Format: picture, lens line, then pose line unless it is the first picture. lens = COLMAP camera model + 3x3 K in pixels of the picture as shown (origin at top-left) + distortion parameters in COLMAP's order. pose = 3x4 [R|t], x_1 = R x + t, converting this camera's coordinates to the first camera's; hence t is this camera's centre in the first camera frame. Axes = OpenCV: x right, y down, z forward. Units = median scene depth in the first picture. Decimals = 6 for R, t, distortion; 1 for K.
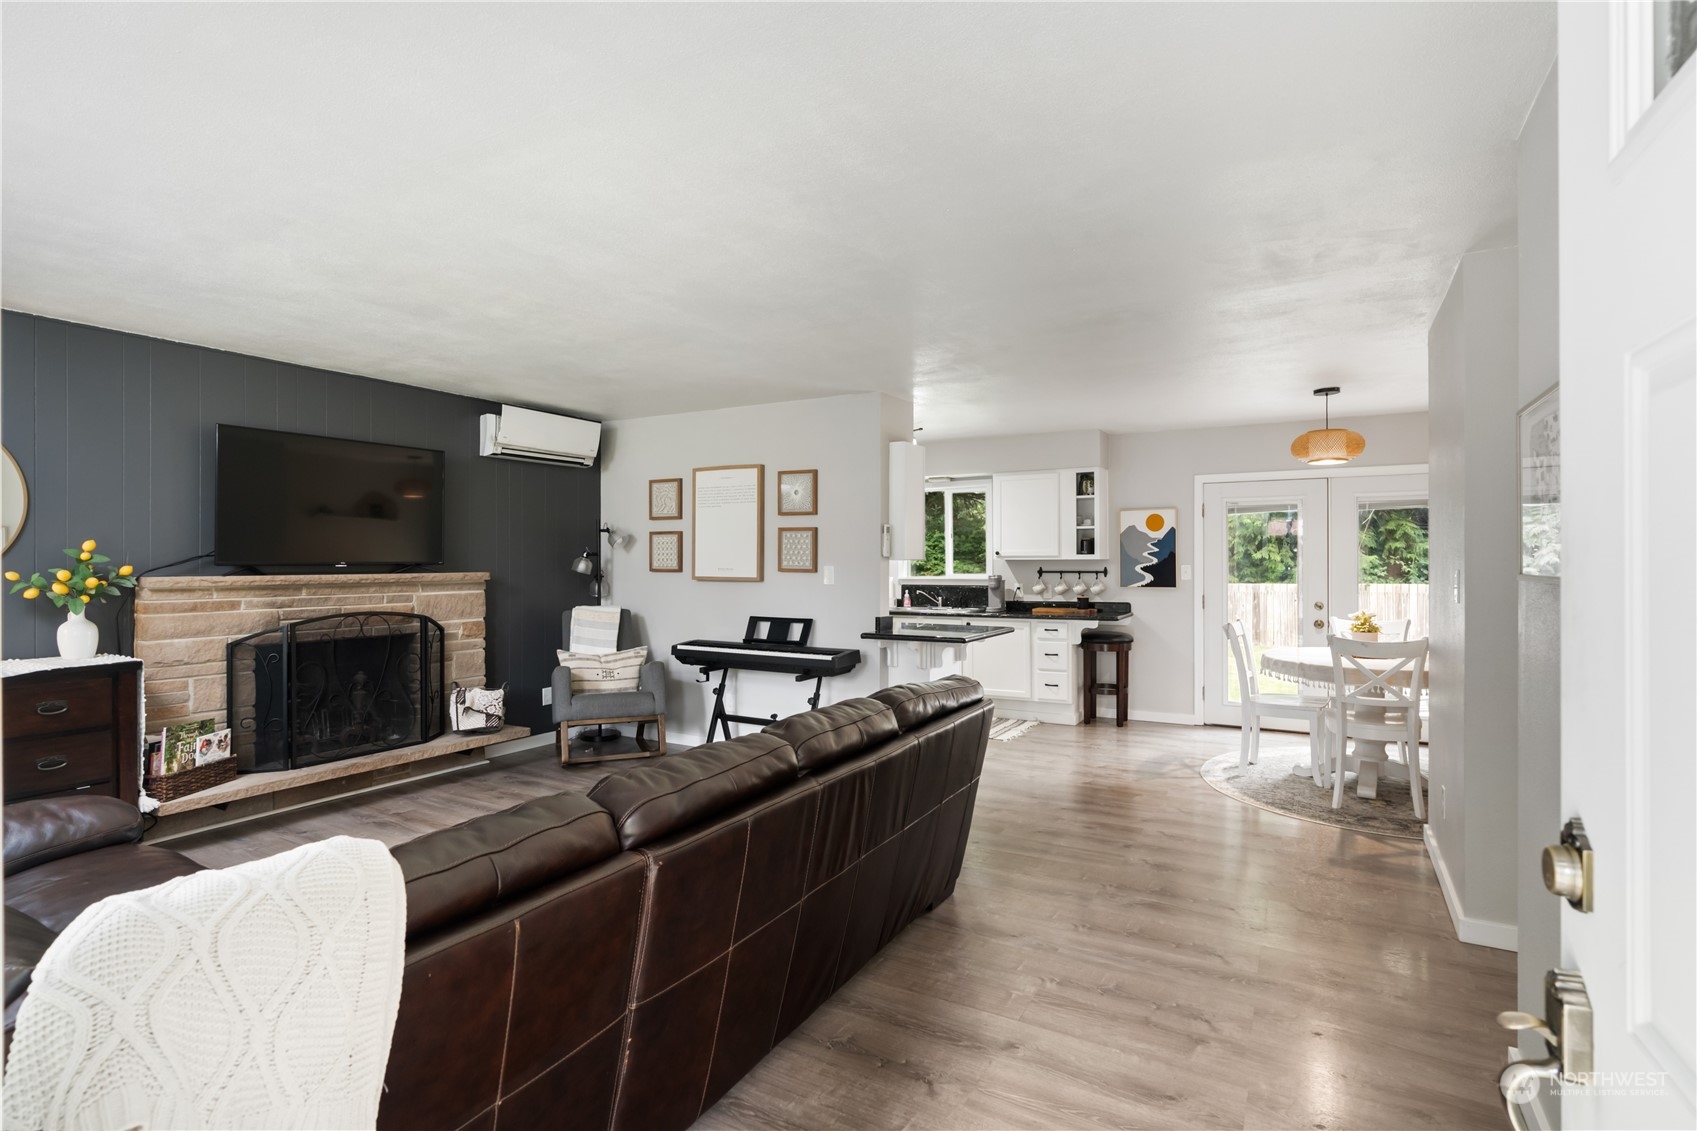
lens RADIAL K [[802.6, 0, 851.2], [0, 802.6, 554.7], [0, 0, 1]] dist [-0.009085, 0.001611]
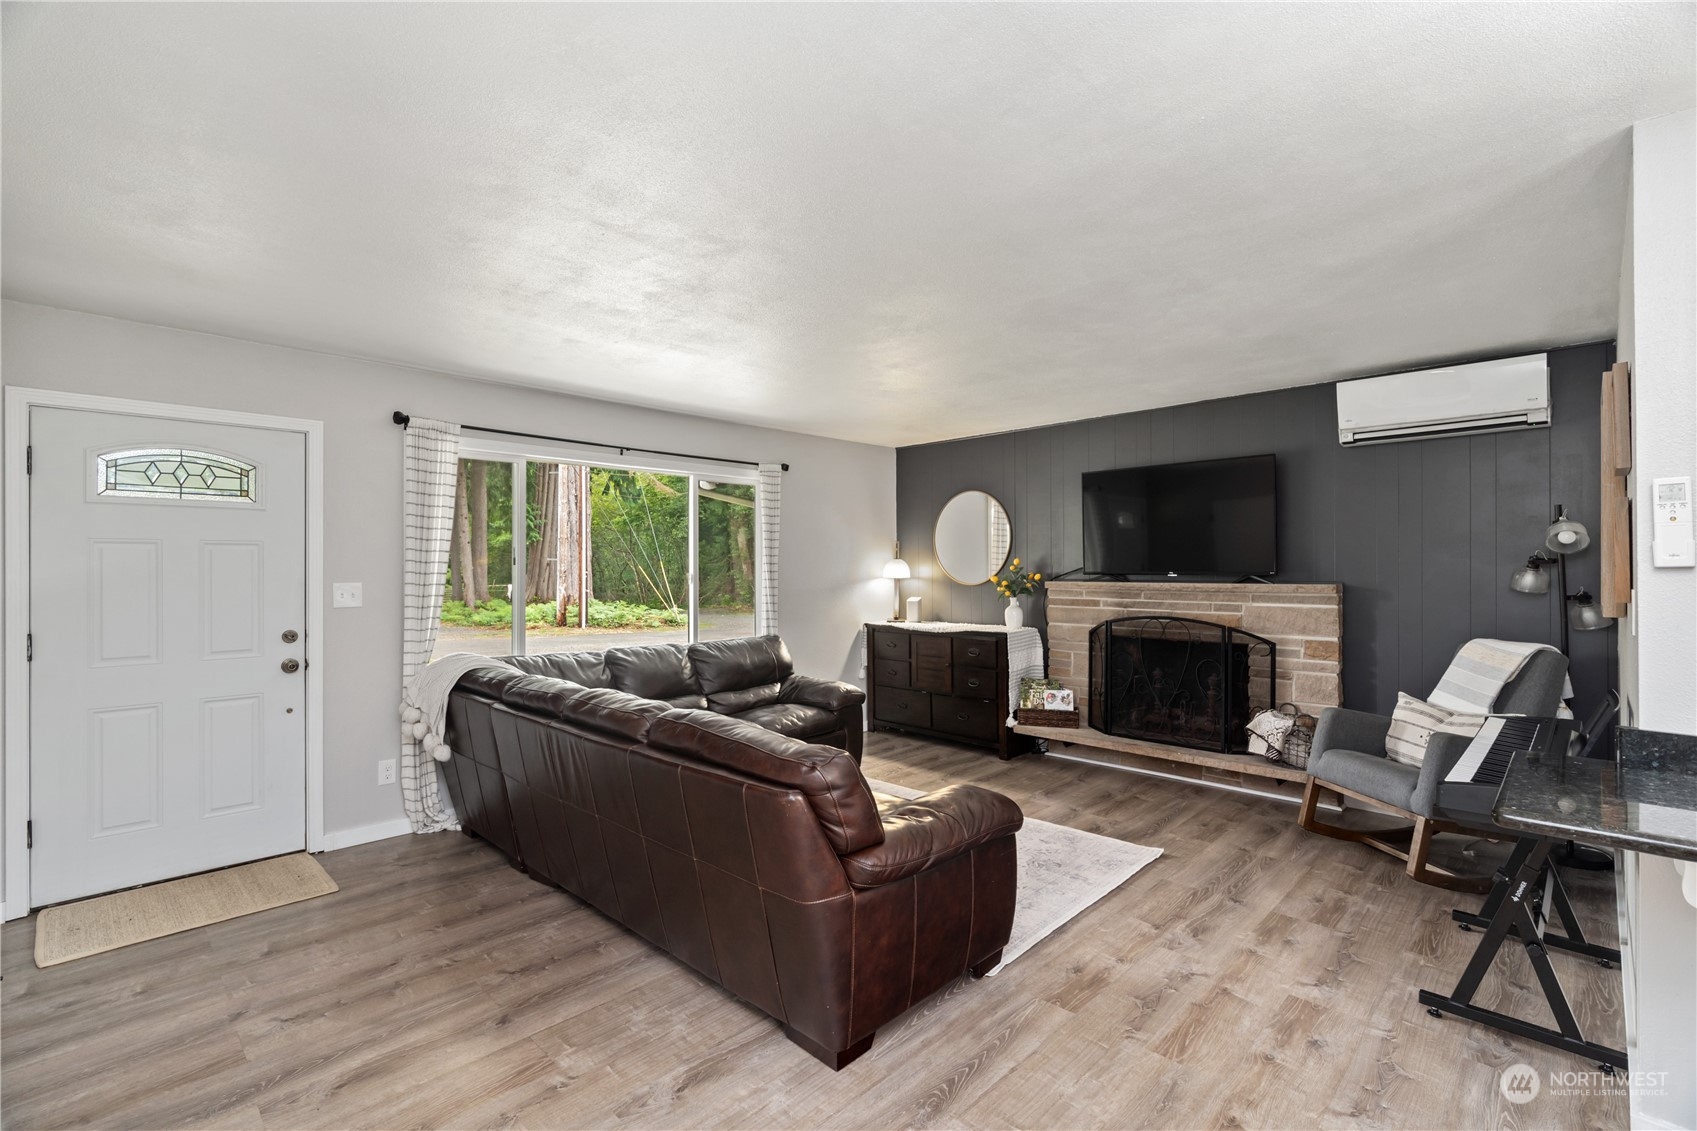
lens RADIAL K [[782.7, 0, 874.1], [0, 782.7, 559.9], [0, 0, 1]] dist [-0.004573, 0.000187]
pose [[-0.235384, -0.004042, -0.971894, 0.541458], [0.011073, 0.999915, -0.006840, -0.004294], [0.971839, -0.012372, -0.235320, 0.844822]]
